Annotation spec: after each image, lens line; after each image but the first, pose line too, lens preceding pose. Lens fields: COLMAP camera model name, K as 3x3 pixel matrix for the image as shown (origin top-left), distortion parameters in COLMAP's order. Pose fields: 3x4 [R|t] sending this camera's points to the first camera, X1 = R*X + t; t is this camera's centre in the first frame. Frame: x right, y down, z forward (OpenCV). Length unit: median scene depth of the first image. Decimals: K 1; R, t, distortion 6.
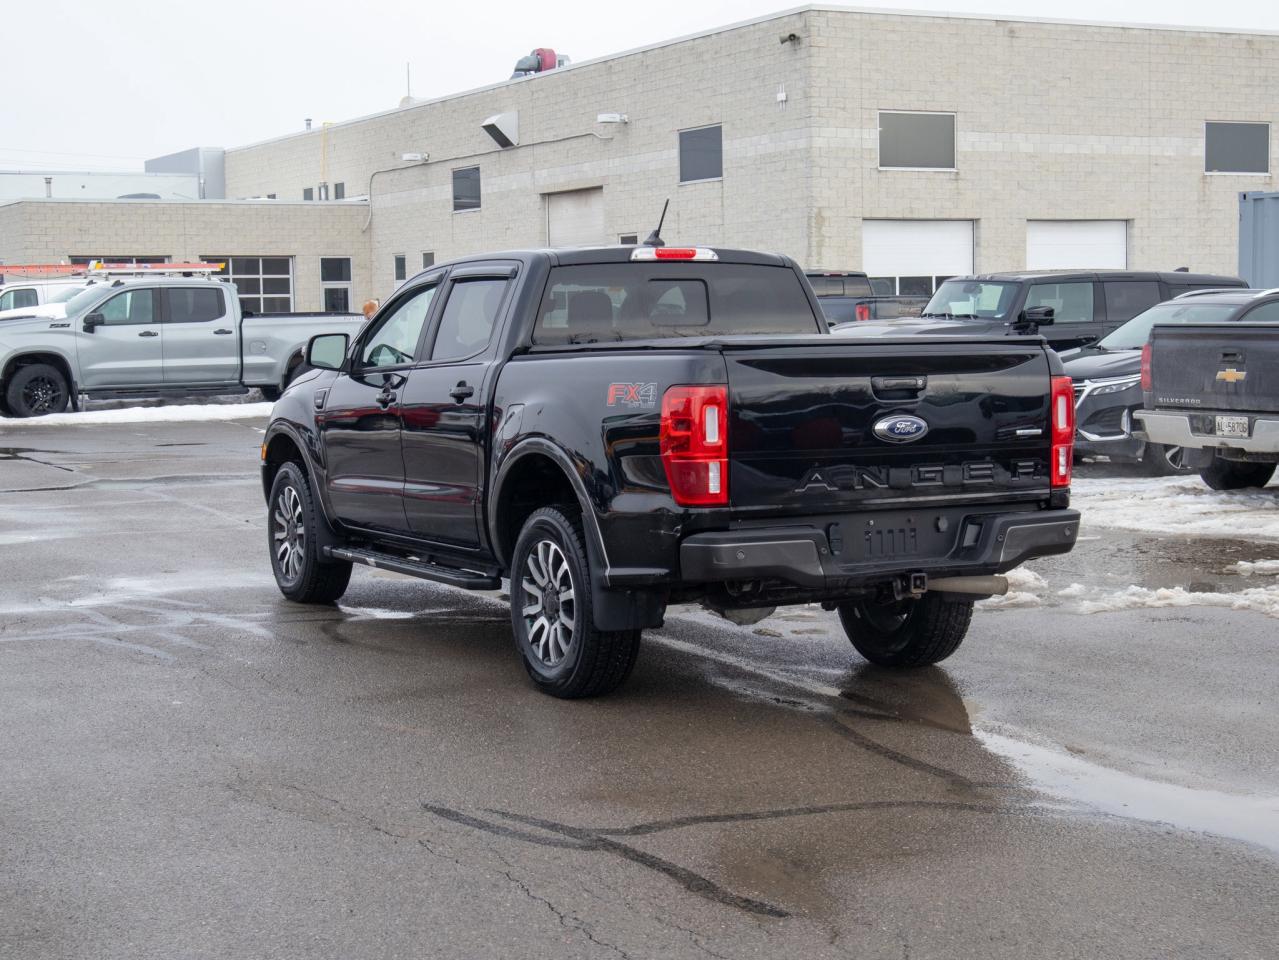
lens RADIAL K [[2417.5, 0, 639.5], [0, 2417.5, 480.0], [0, 0, 1]] dist [0.051093, 0.317284]
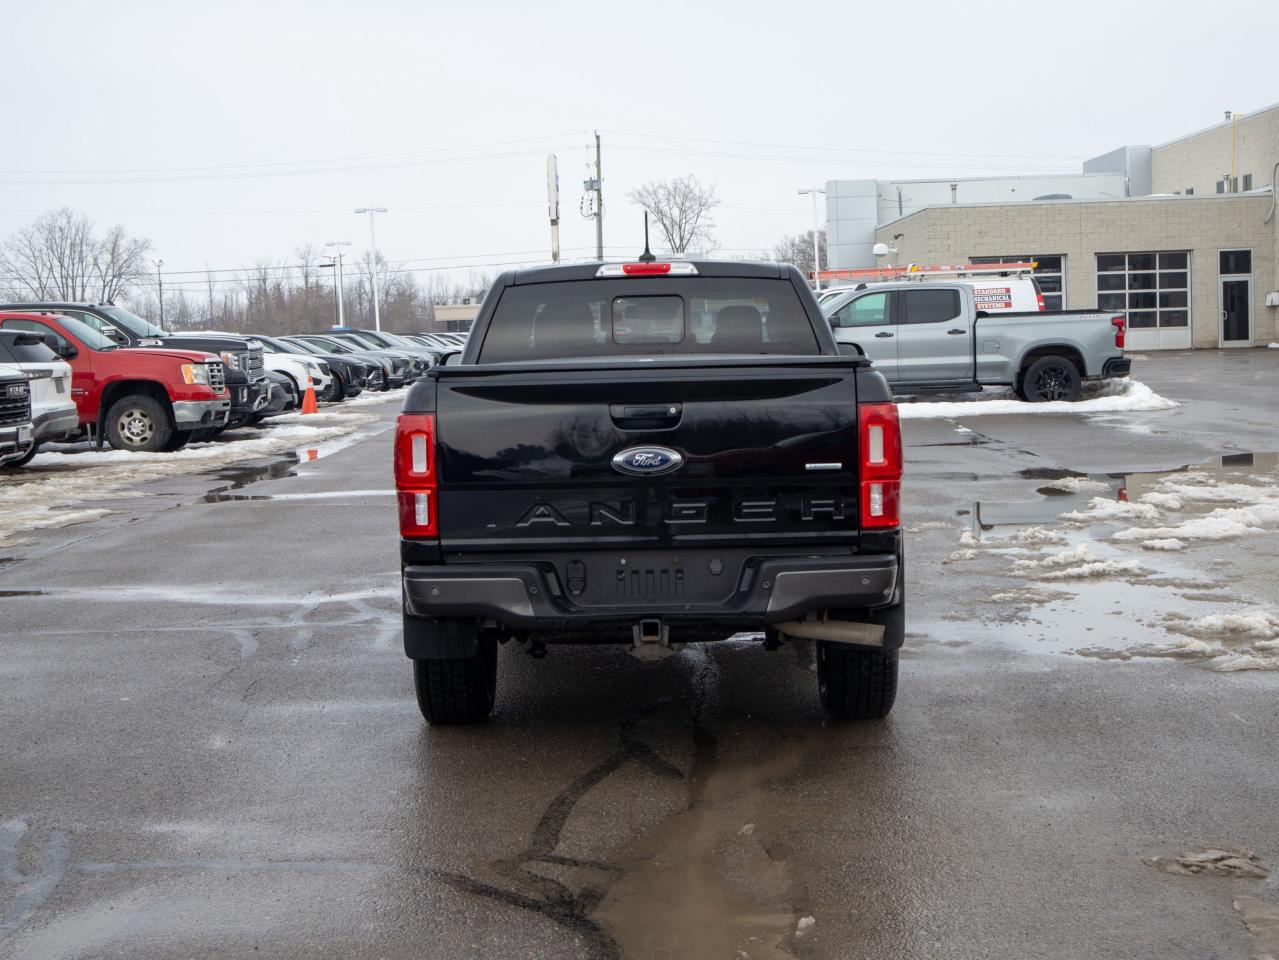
lens RADIAL K [[2279.5, 0, 639.5], [0, 2279.5, 480.0], [0, 0, 1]] dist [-0.042210, 0.154659]
pose [[0.849644, 0.022908, -0.526859, 0.227054], [-0.017195, 0.999728, 0.015738, -0.011105], [0.527076, -0.004312, 0.849807, 0.106386]]
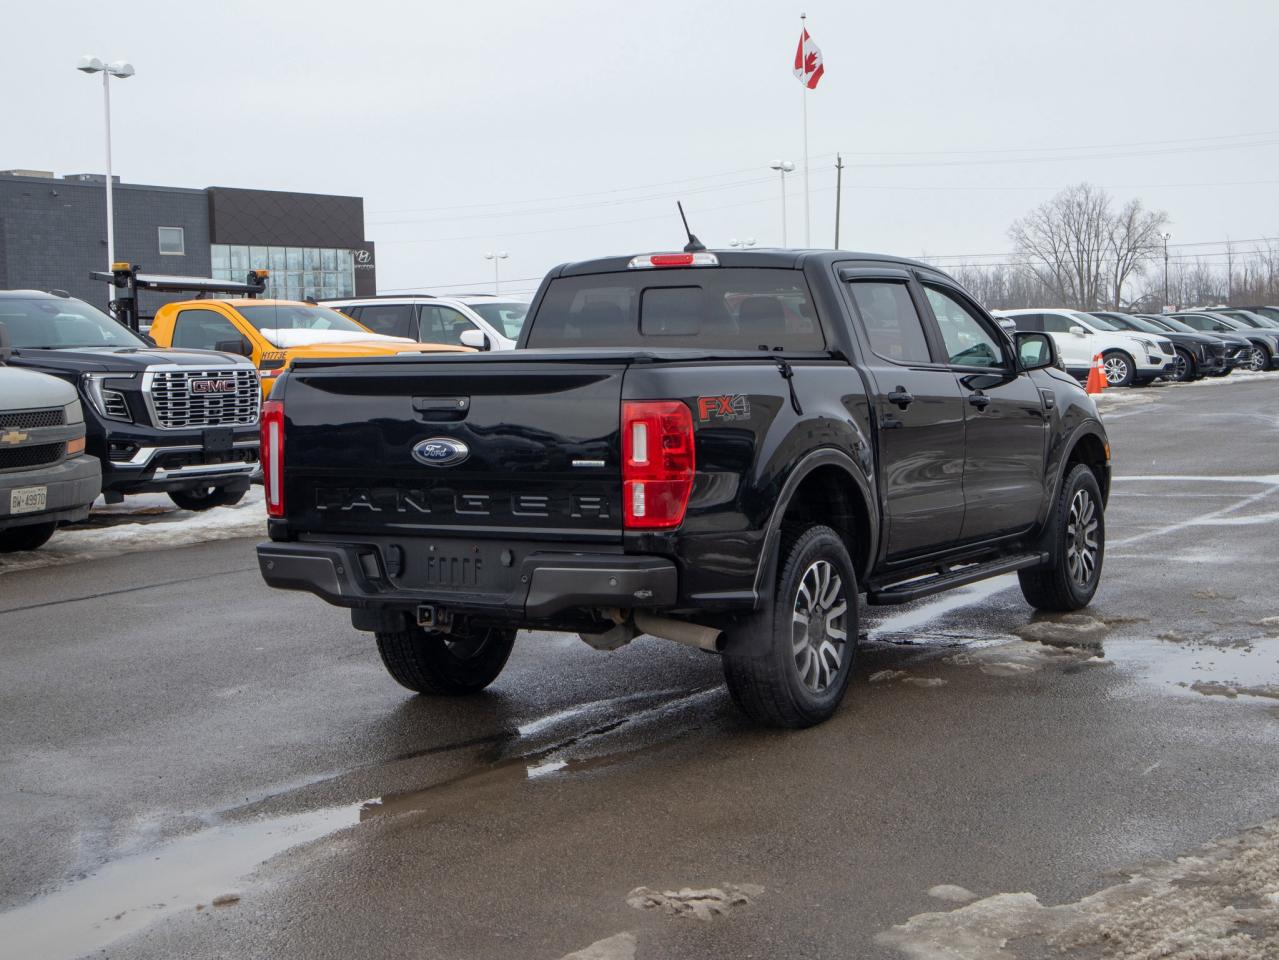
lens RADIAL K [[2295.4, 0, 639.5], [0, 2295.4, 480.0], [0, 0, 1]] dist [-0.010775, 0.085096]
pose [[0.435004, 0.057264, -0.898606, 0.384275], [-0.038777, 0.998241, 0.044842, -0.021657], [0.899593, 0.015338, 0.436459, 0.274046]]
